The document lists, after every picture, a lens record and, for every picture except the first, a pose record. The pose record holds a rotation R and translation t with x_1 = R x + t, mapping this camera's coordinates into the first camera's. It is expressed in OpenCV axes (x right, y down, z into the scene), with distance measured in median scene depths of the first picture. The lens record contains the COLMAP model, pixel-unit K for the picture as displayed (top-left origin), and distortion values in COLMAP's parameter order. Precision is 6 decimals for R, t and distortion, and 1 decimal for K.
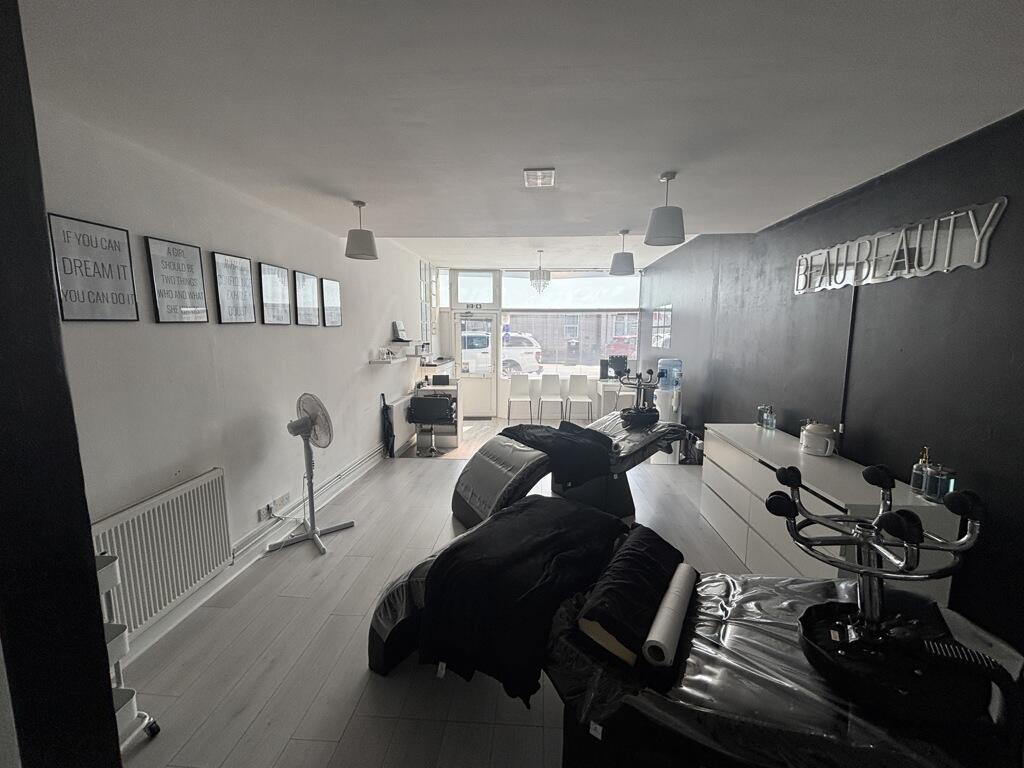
lens RADIAL K [[413.5, 0, 516.4], [0, 413.5, 383.4], [0, 0, 1]] dist [0.007282, -0.000082]
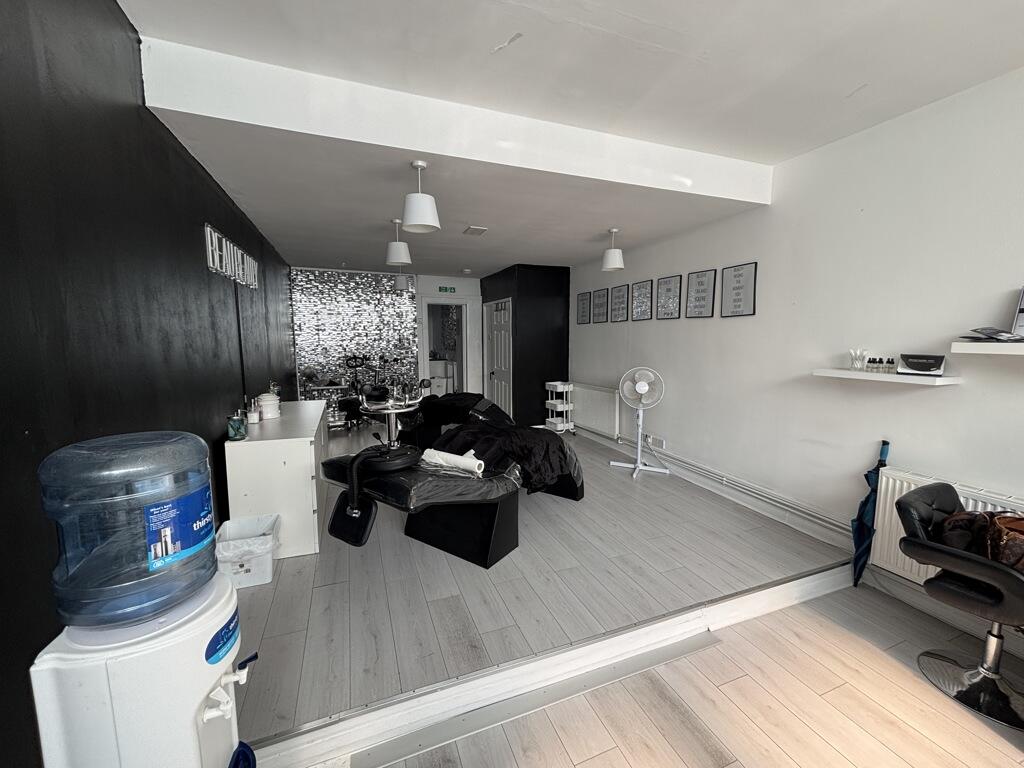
lens RADIAL K [[413.5, 0, 510.4], [0, 413.5, 382.0], [0, 0, 1]] dist [0.007282, -0.000082]
pose [[-0.910671, 0.047095, -0.410438, 0.236068], [-0.052529, 0.972219, 0.228105, -0.108918], [0.409778, 0.229288, -0.882898, 0.995803]]
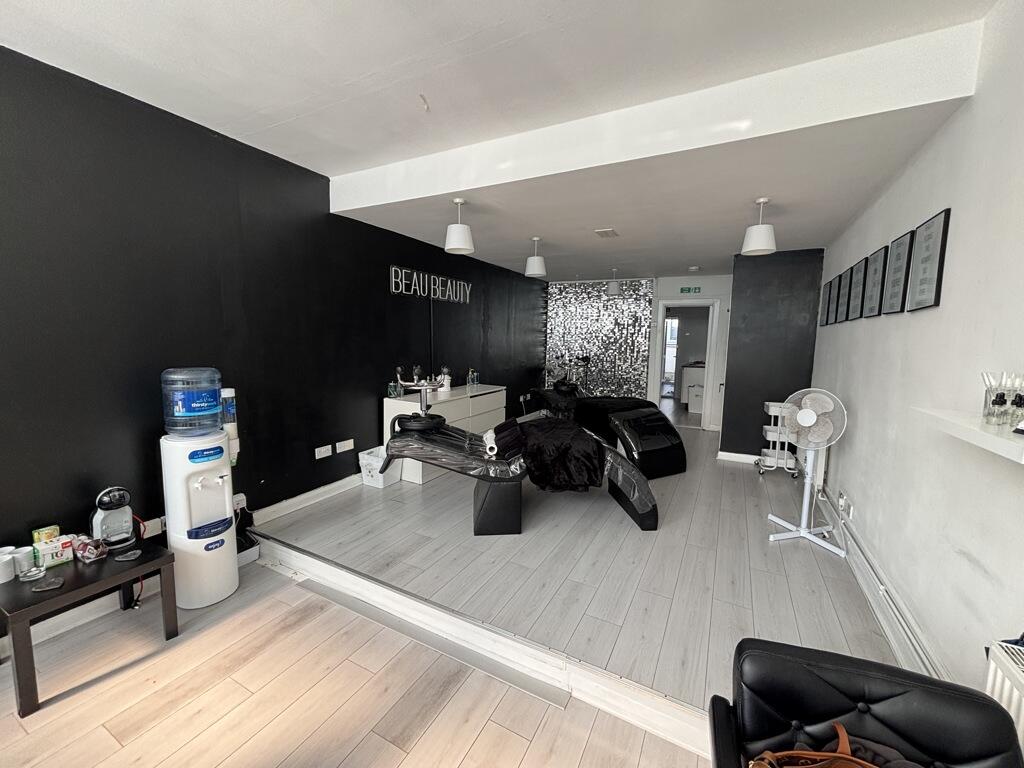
lens RADIAL K [[413.5, 0, 509.3], [0, 413.5, 380.5], [0, 0, 1]] dist [0.007282, -0.000082]
pose [[-0.904999, -0.063431, 0.420658, -0.125423], [0.033888, 0.974930, 0.219916, -0.111123], [-0.424061, 0.213279, -0.880162, 1.029812]]
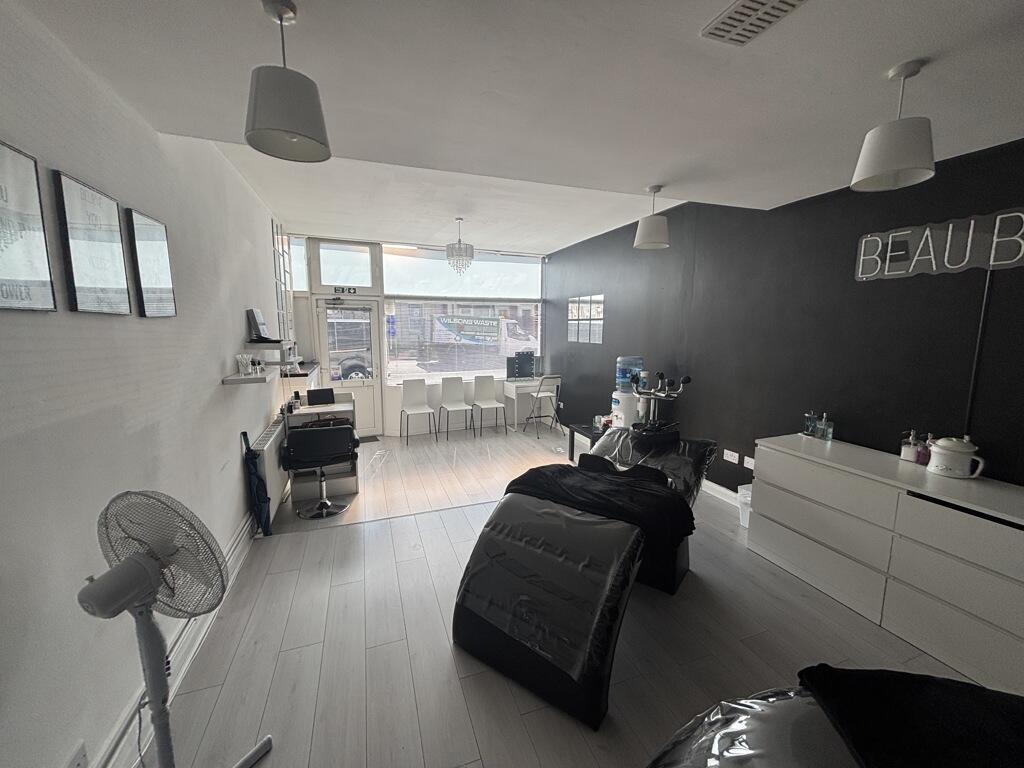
lens RADIAL K [[413.5, 0, 513.8], [0, 413.5, 382.1], [0, 0, 1]] dist [0.007282, -0.000082]
pose [[0.916311, -0.058032, 0.396240, -0.161388], [0.051526, 0.998305, 0.027052, -0.034104], [-0.397138, -0.004371, 0.917748, 0.247154]]
